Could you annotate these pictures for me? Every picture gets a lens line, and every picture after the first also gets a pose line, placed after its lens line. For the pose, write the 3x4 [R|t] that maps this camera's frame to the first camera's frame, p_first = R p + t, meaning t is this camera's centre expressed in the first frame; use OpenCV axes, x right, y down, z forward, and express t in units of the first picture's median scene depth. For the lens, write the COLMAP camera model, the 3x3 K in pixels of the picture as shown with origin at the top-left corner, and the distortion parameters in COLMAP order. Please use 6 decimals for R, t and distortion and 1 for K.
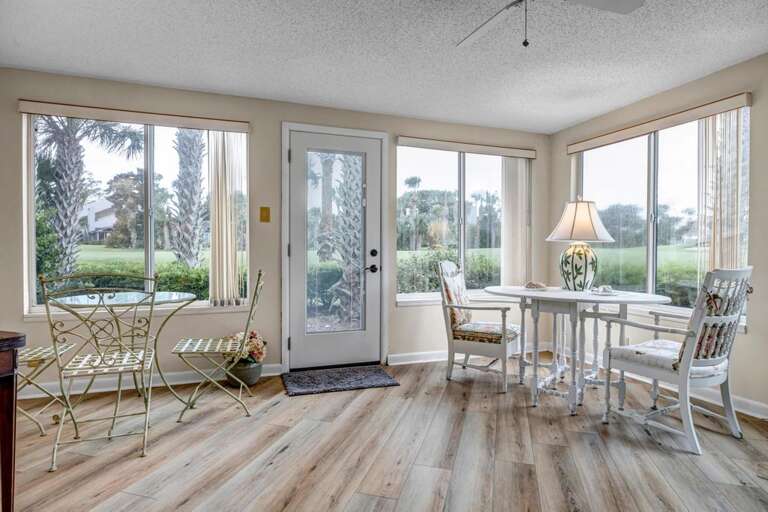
lens RADIAL K [[422.3, 0, 378.9], [0, 422.3, 253.2], [0, 0, 1]] dist [-0.000190, -0.004292]
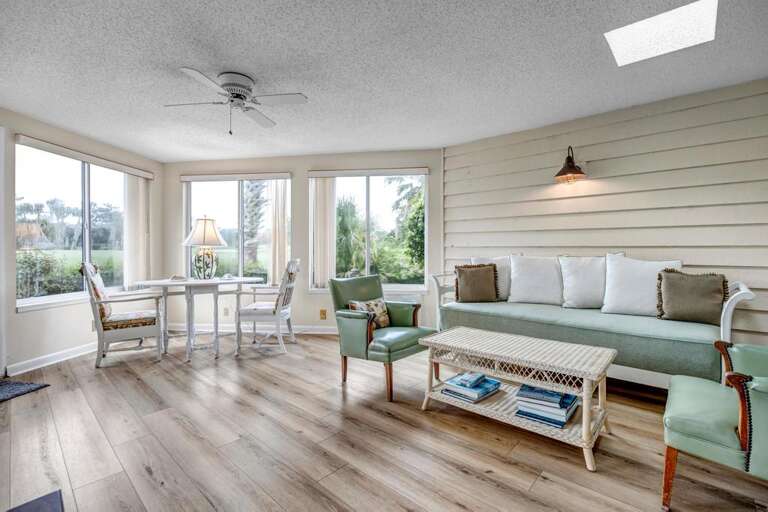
lens RADIAL K [[347.5, 0, 379.8], [0, 347.5, 255.6], [0, 0, 1]] dist [0.002490, 0.000315]
pose [[0.445359, -0.018417, 0.895163, -0.340774], [0.014601, 0.999805, 0.013306, -0.001171], [-0.895233, 0.007144, 0.445541, -0.092623]]
